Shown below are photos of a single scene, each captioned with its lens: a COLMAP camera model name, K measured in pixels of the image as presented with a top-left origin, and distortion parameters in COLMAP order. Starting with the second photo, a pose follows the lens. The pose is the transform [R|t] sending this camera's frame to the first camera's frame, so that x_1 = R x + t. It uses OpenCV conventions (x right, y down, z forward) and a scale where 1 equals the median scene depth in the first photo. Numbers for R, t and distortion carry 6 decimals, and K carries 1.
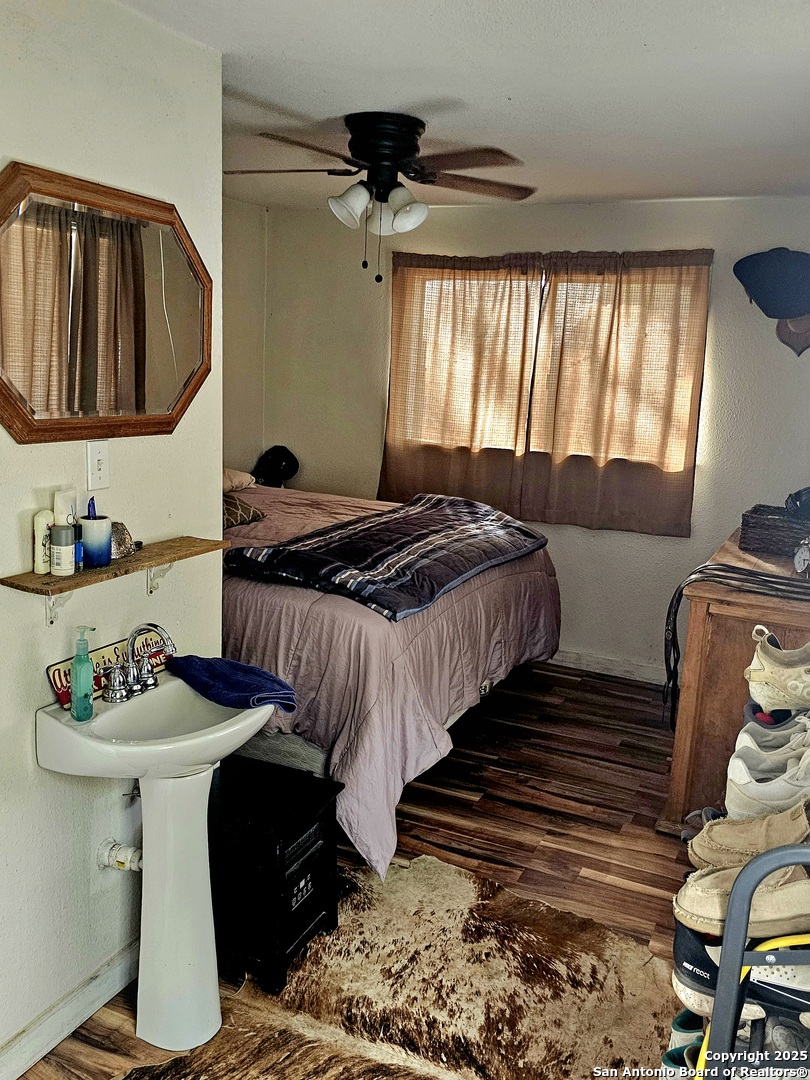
lens RADIAL K [[956.5, 0, 403.0], [0, 956.5, 537.4], [0, 0, 1]] dist [0.045765, -0.005457]
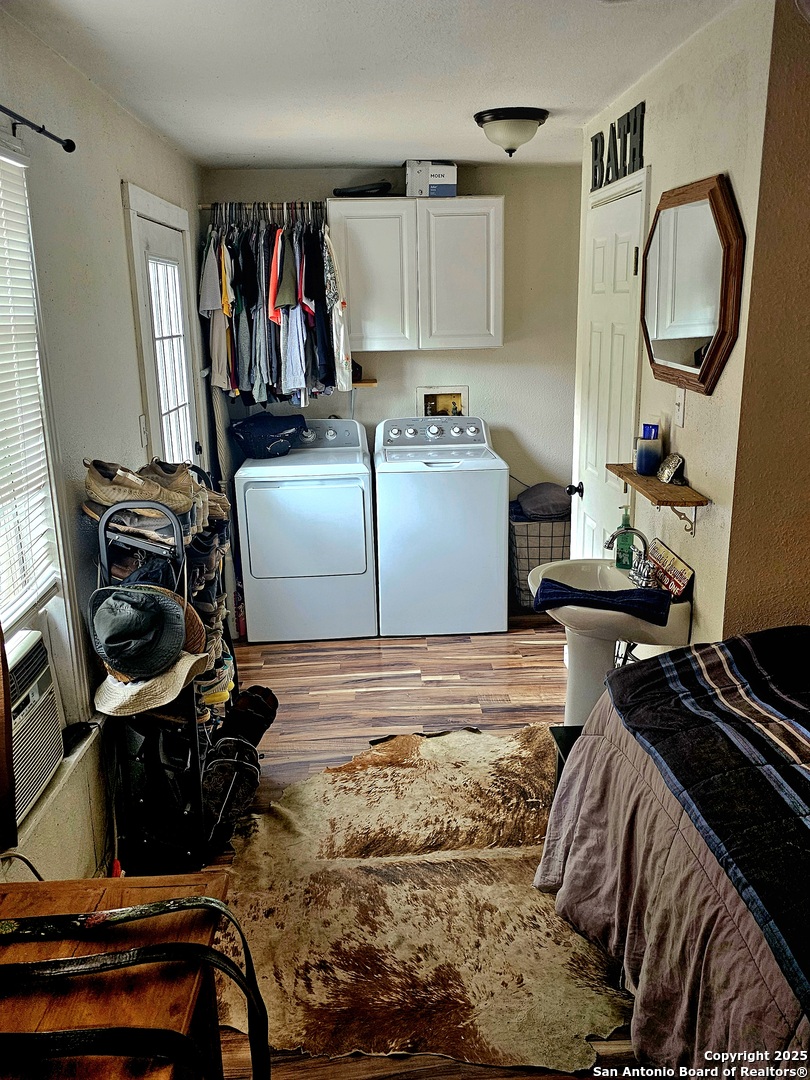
lens RADIAL K [[956.5, 0, 404.9], [0, 956.5, 541.9], [0, 0, 1]] dist [0.045765, -0.005457]
pose [[-0.892943, 0.078729, -0.443233, 0.501208], [-0.113029, 0.913839, 0.390030, -0.312404], [0.435750, 0.398372, -0.807107, 1.651137]]
